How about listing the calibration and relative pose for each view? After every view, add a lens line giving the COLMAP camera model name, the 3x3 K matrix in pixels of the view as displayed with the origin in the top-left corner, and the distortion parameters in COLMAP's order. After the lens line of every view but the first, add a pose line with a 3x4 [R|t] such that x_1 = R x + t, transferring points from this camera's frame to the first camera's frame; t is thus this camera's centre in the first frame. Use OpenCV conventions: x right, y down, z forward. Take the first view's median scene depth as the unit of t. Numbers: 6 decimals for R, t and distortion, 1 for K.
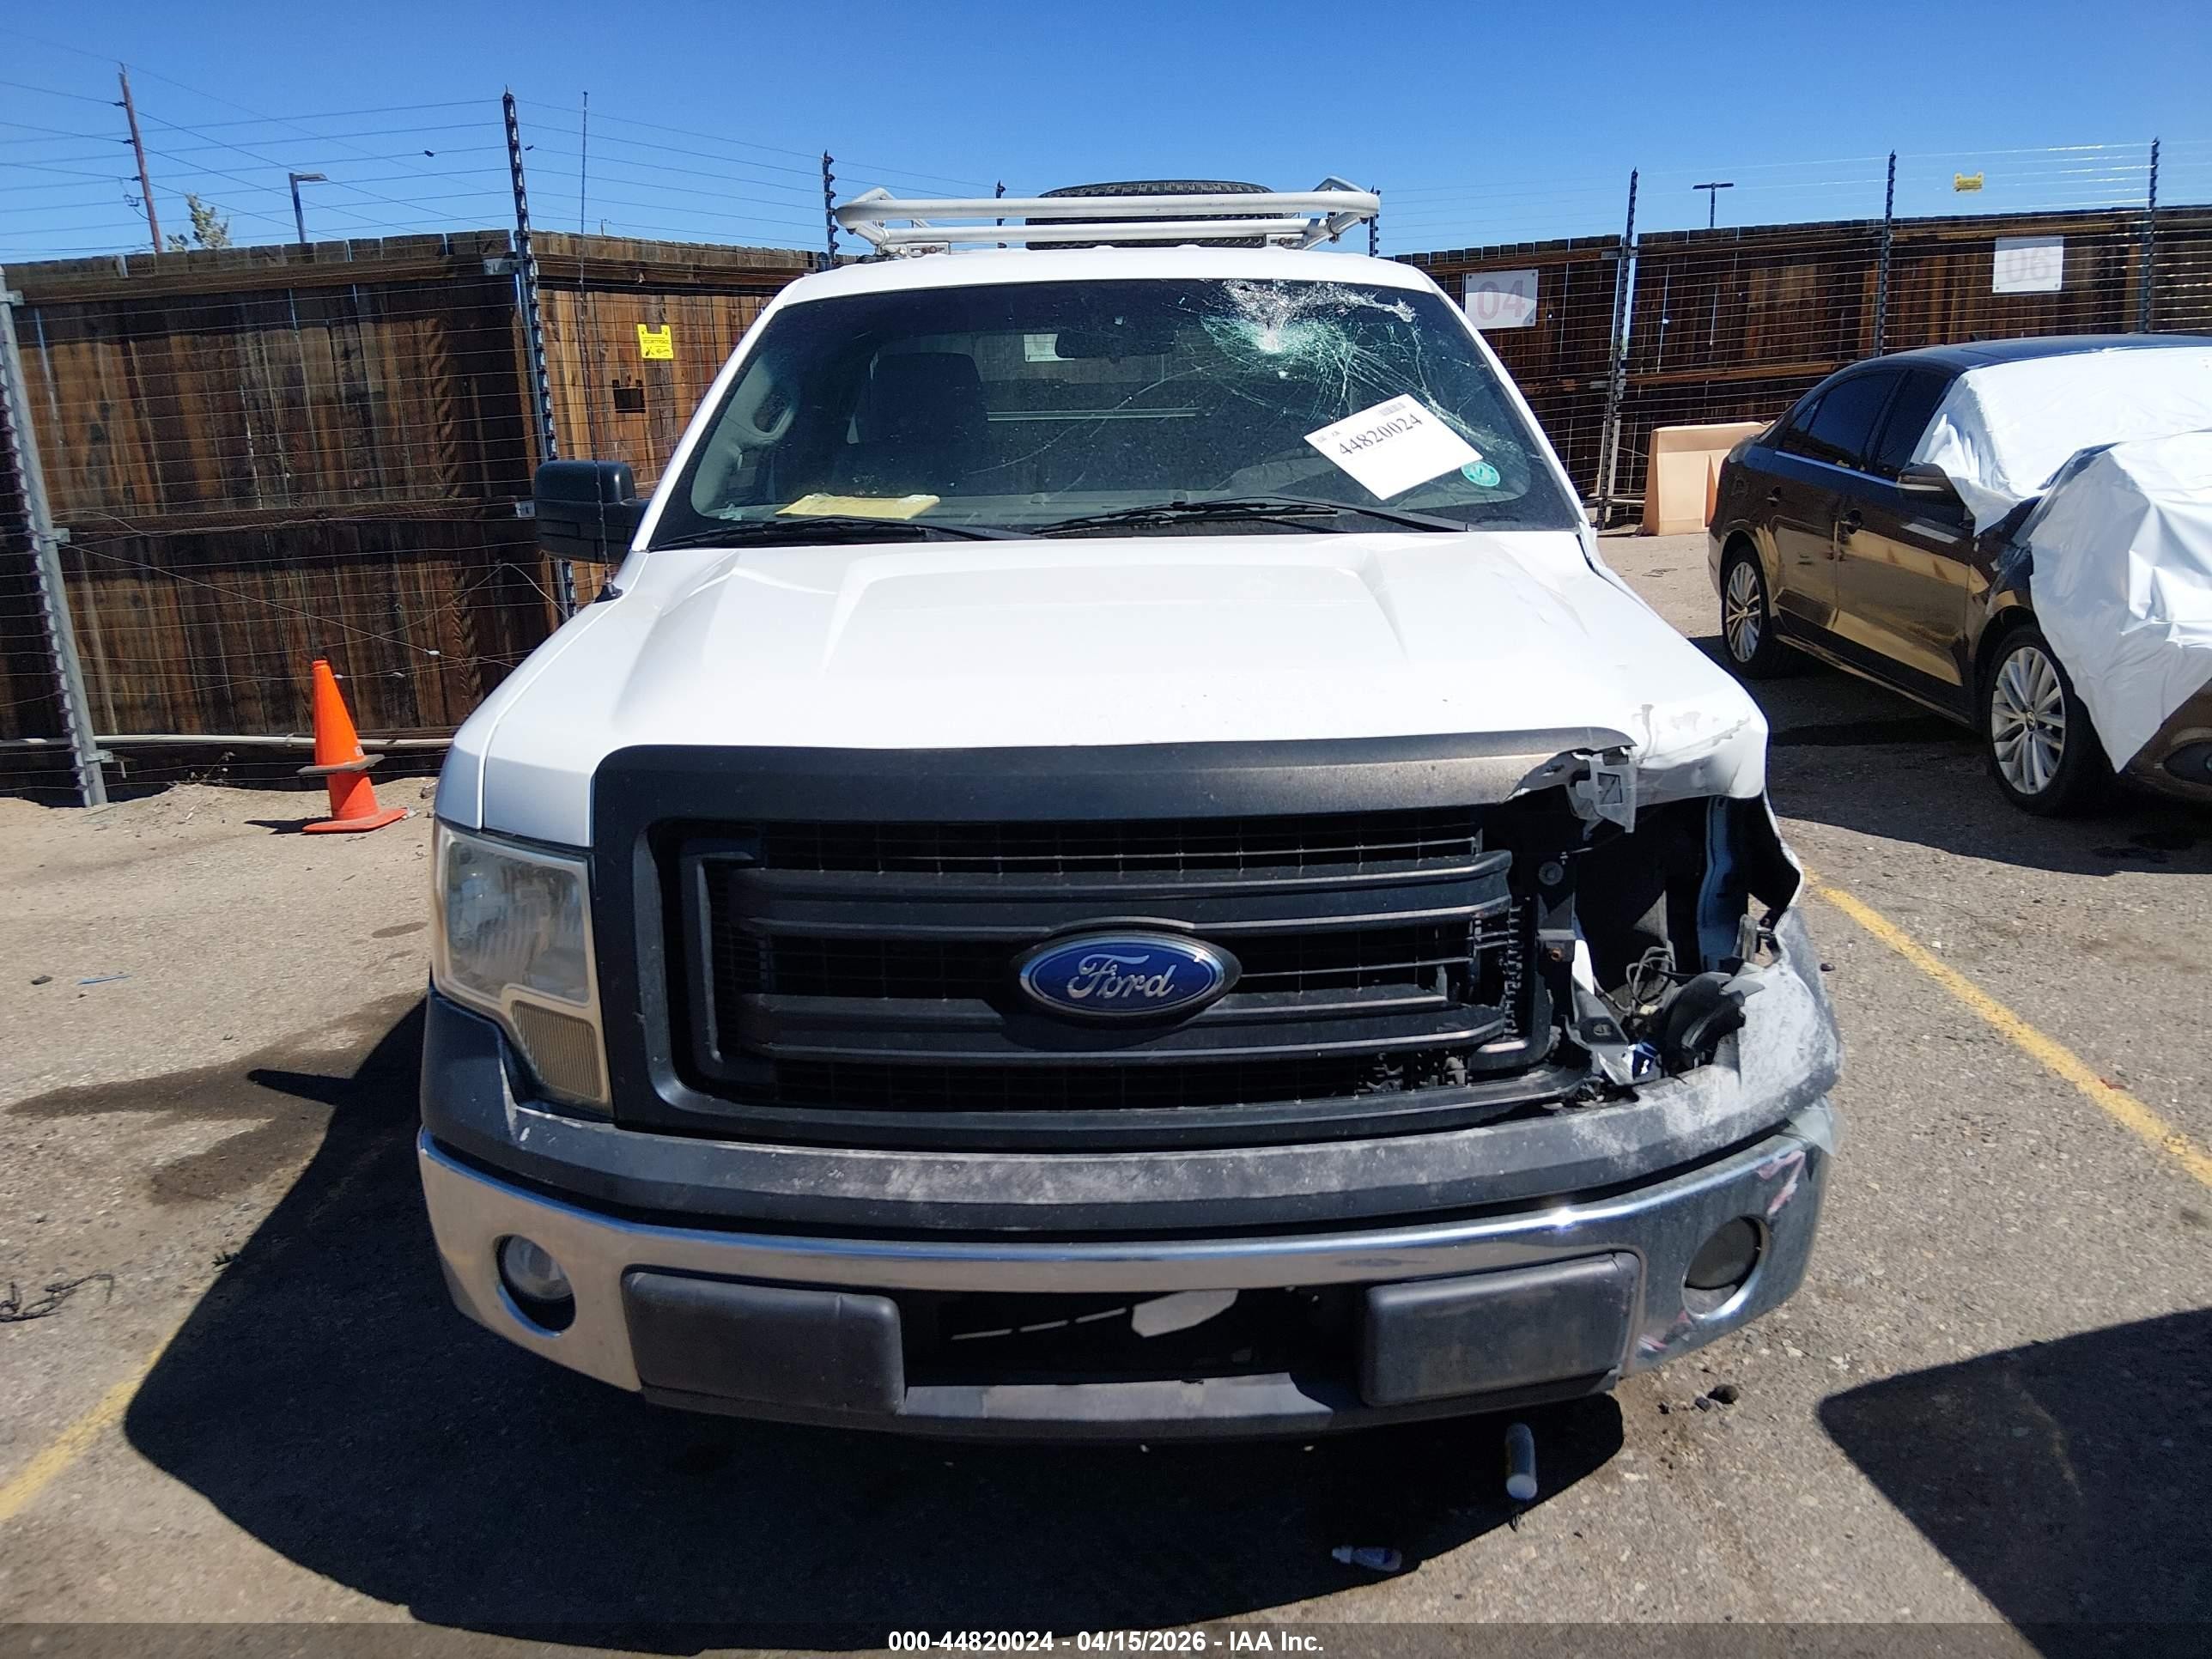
lens RADIAL K [[1668.0, 0, 1106.0], [0, 1668.0, 829.5], [0, 0, 1]] dist [0.095794, -0.160322]
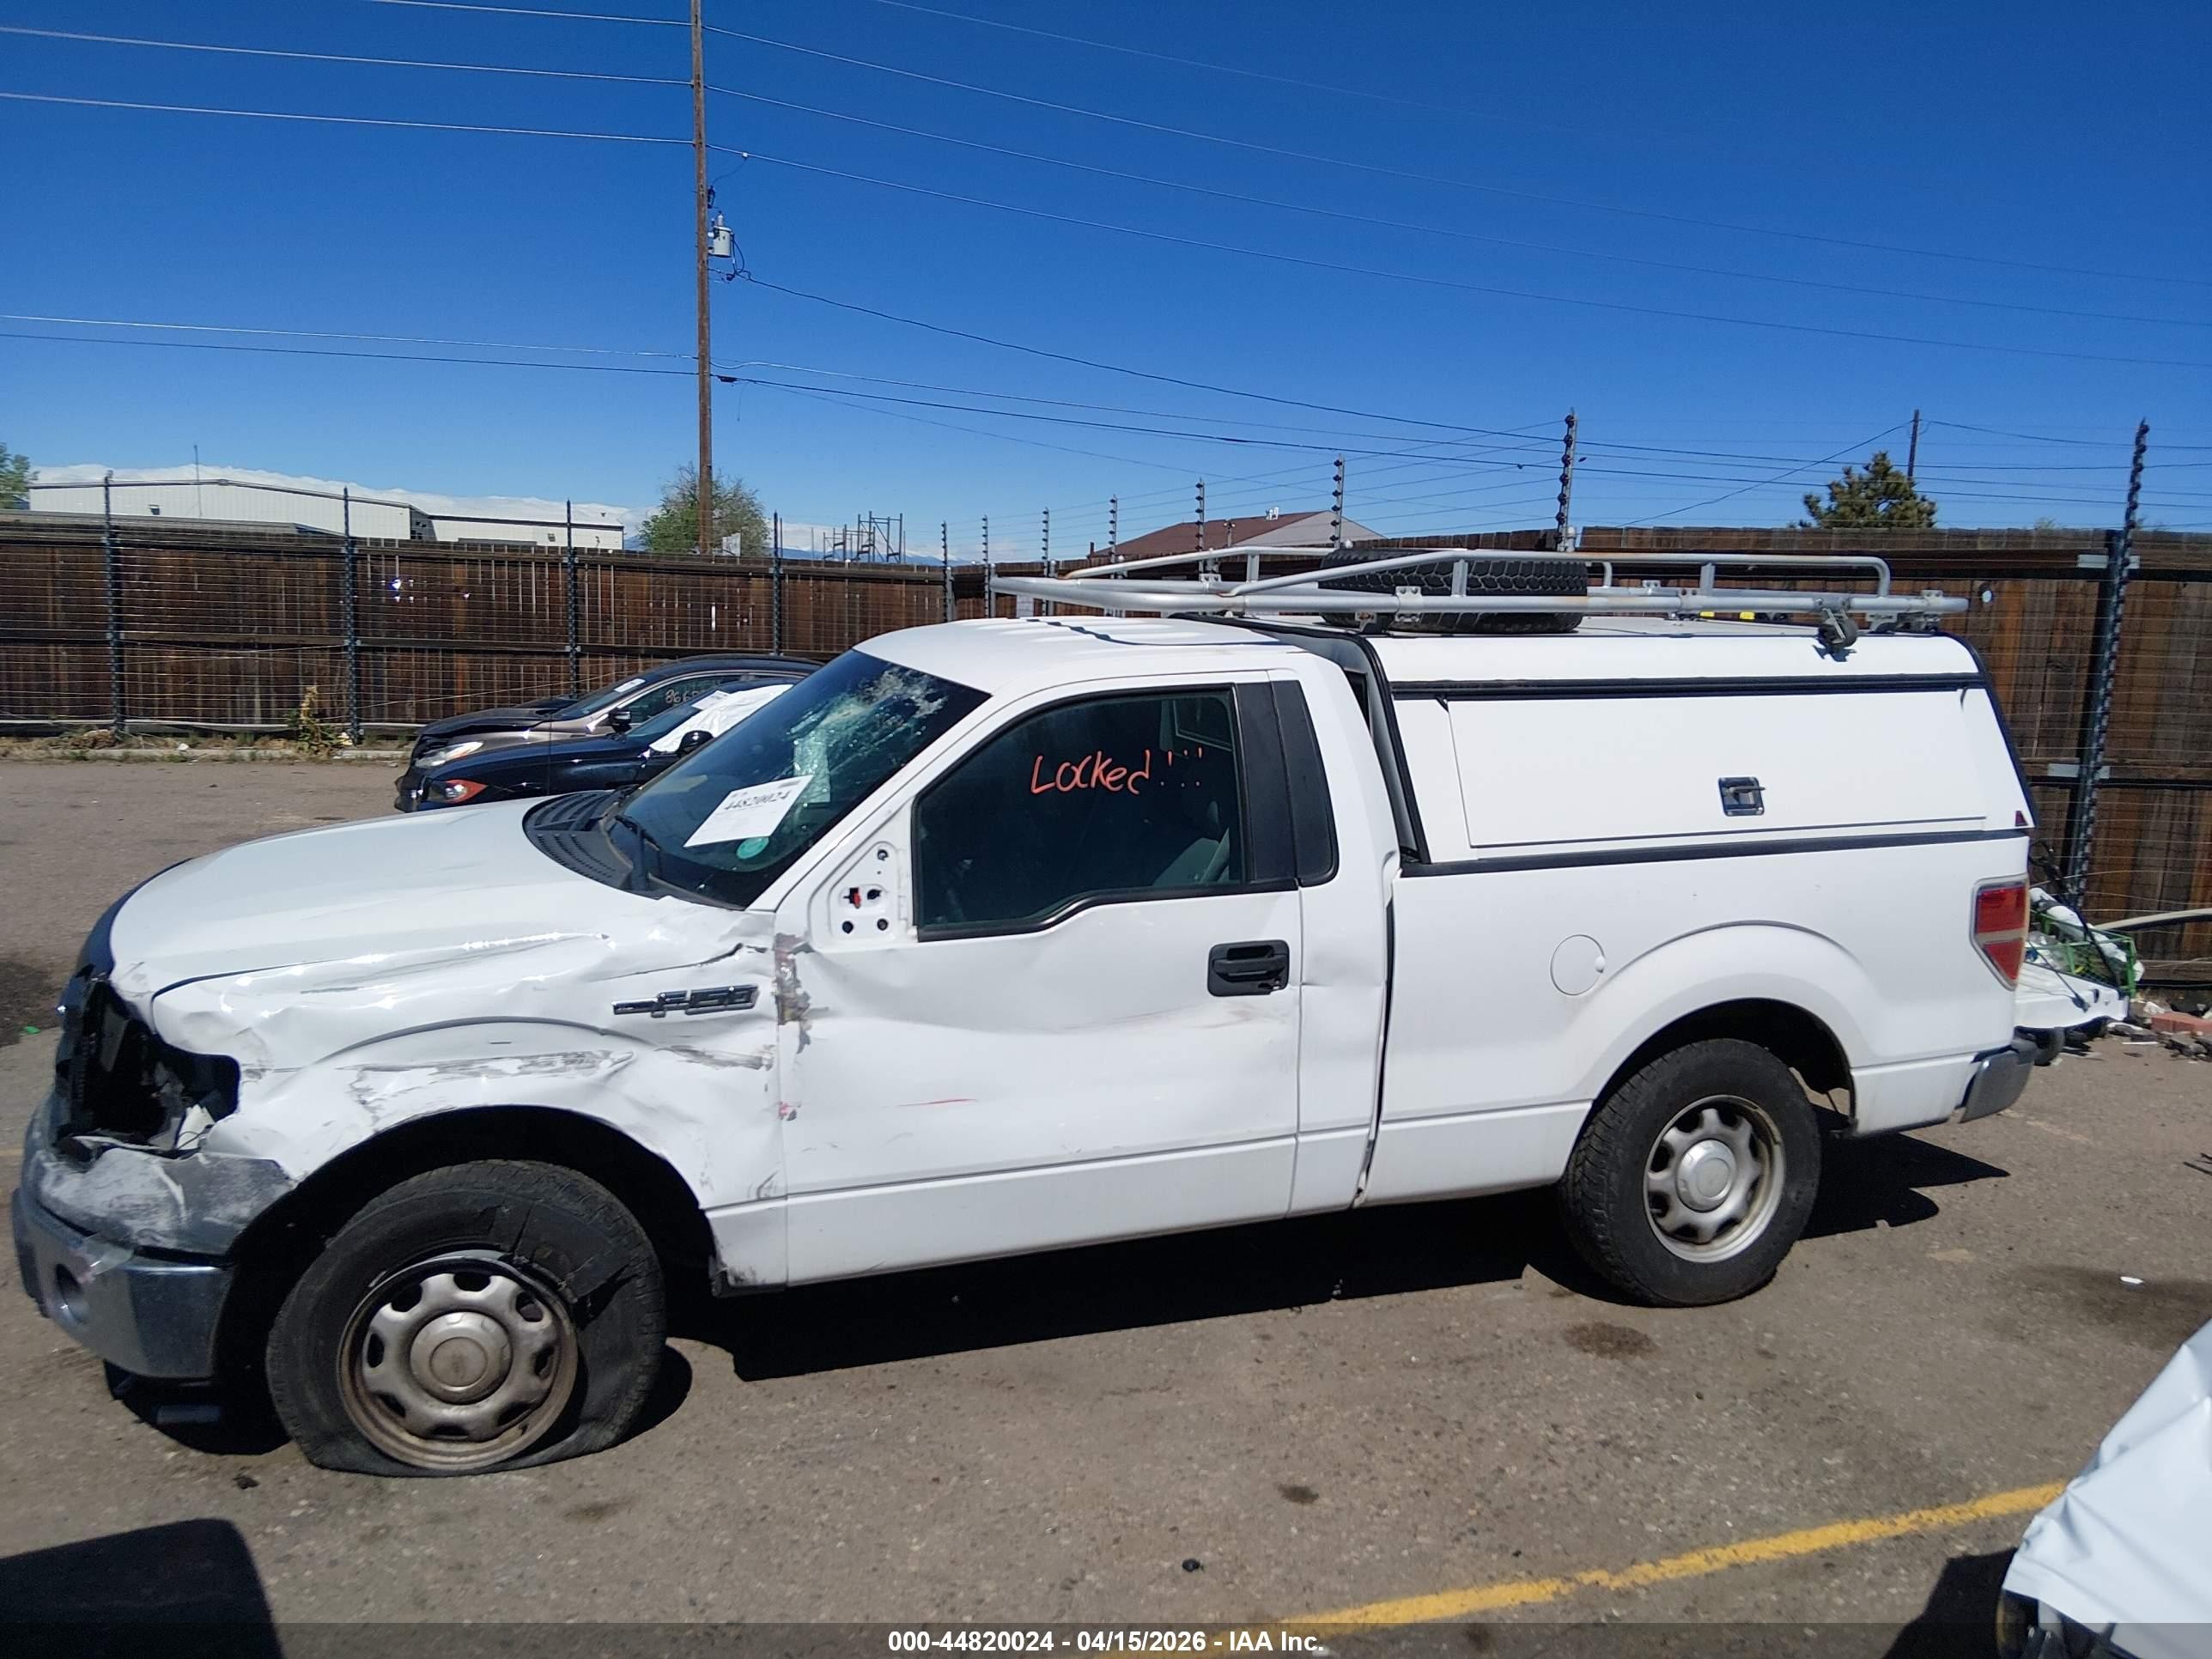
lens RADIAL K [[1675.5, 0, 1117.3], [0, 1675.5, 832.0], [0, 0, 1]] dist [0.110373, -0.195943]
pose [[0.346691, 0.191704, -0.918180, 1.086731], [-0.282454, 0.954792, 0.092698, -0.312273], [0.894441, 0.227206, 0.385165, 0.589173]]
